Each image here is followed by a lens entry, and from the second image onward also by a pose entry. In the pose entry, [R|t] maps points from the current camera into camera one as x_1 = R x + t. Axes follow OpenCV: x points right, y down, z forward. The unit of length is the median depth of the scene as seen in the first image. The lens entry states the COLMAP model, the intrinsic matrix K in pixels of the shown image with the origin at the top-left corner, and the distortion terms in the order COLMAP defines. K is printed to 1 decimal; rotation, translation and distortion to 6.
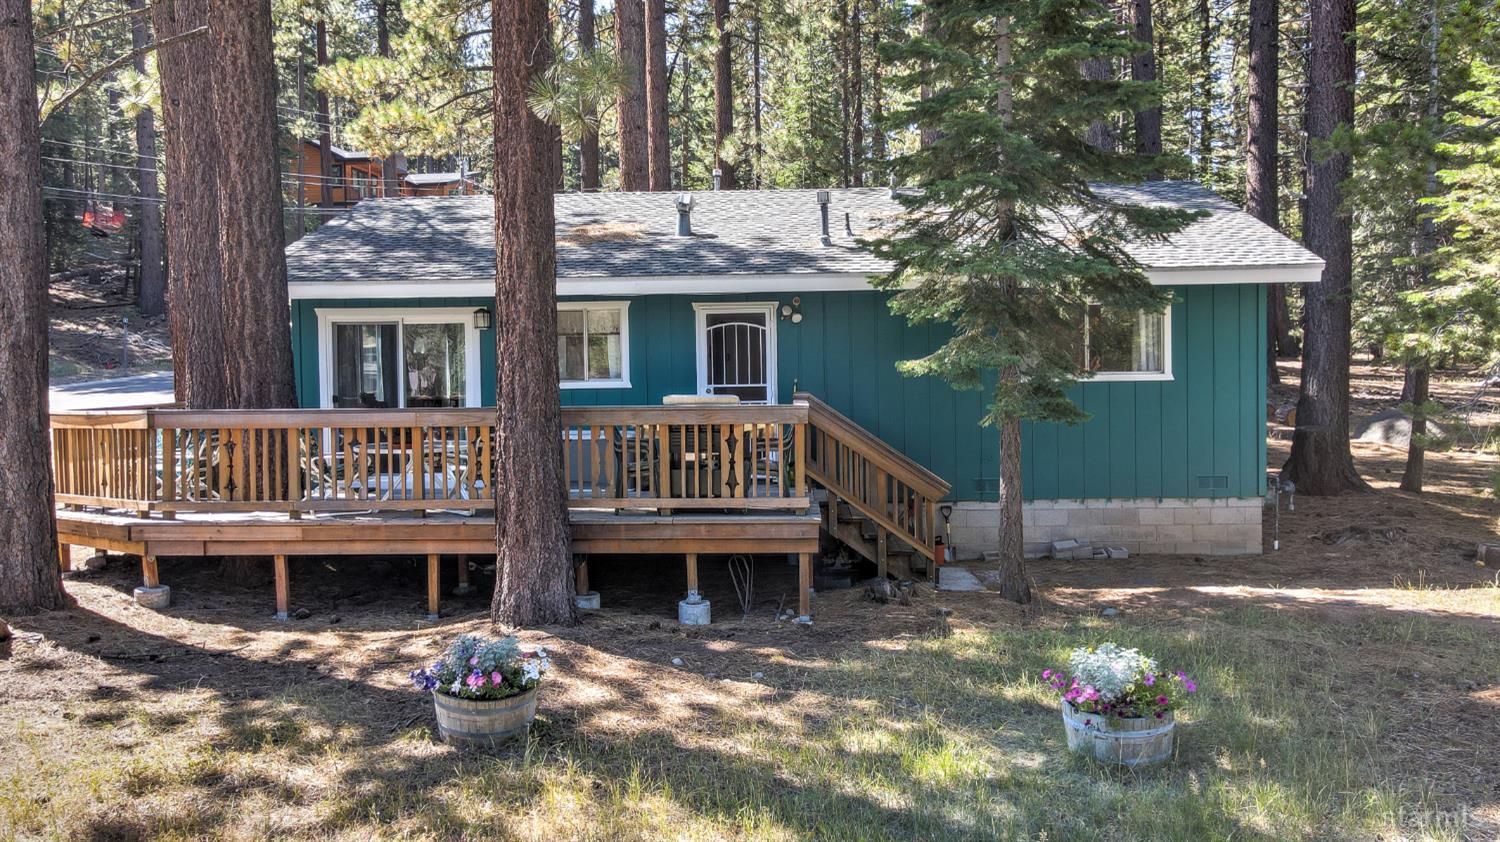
lens RADIAL K [[1102.3, 0, 757.4], [0, 1102.3, 417.8], [0, 0, 1]] dist [-0.002605, 0.040007]
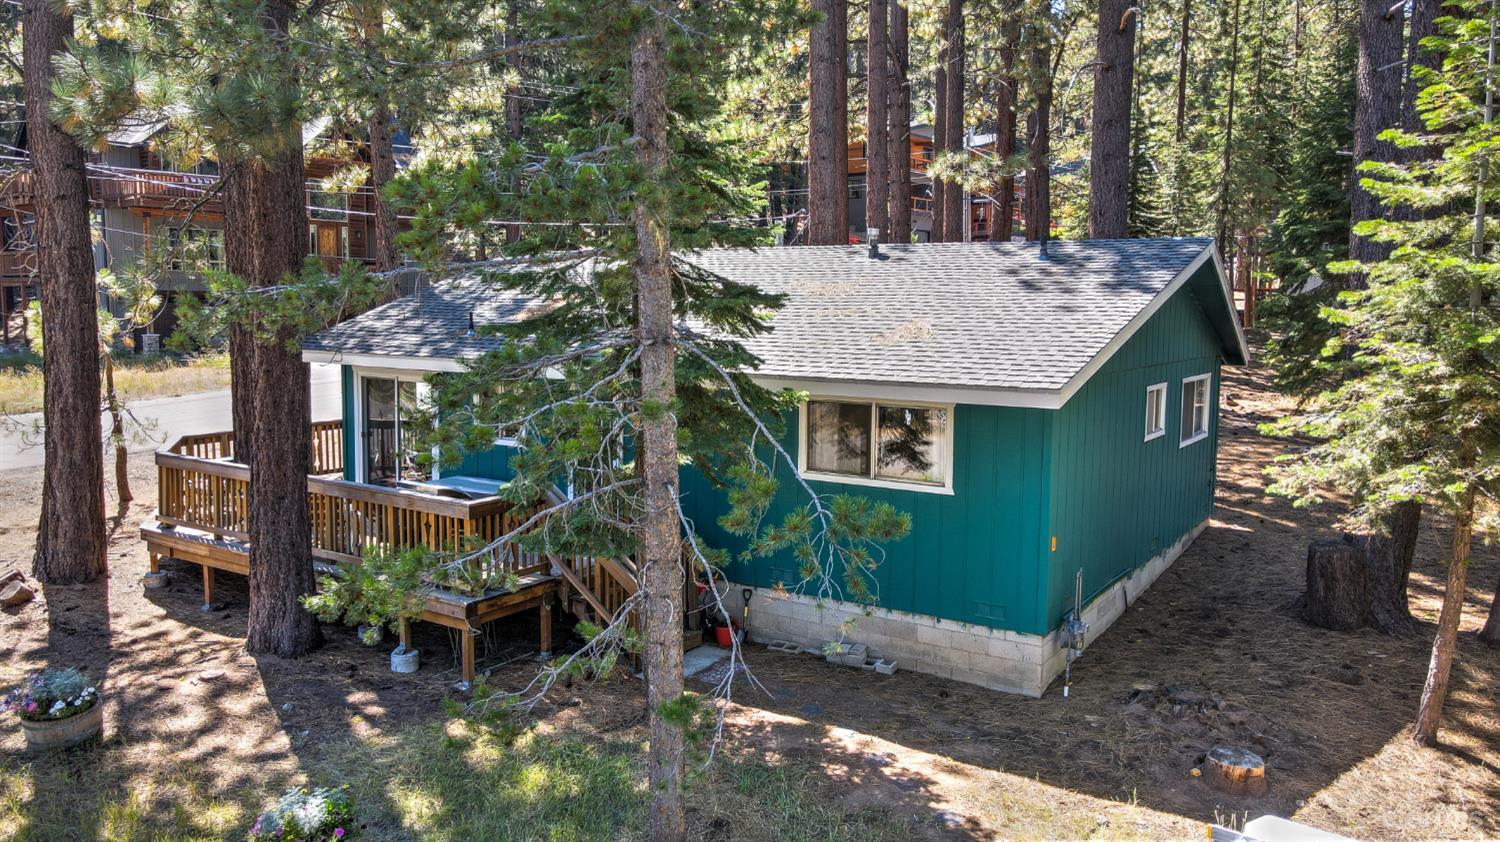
lens RADIAL K [[1102.3, 0, 757.4], [0, 1102.3, 417.8], [0, 0, 1]] dist [-0.002605, 0.040007]
pose [[0.860471, 0.079867, -0.503200, 0.917158], [-0.044878, 0.995680, 0.081291, -0.219475], [0.507518, -0.047367, 0.860338, 0.167334]]
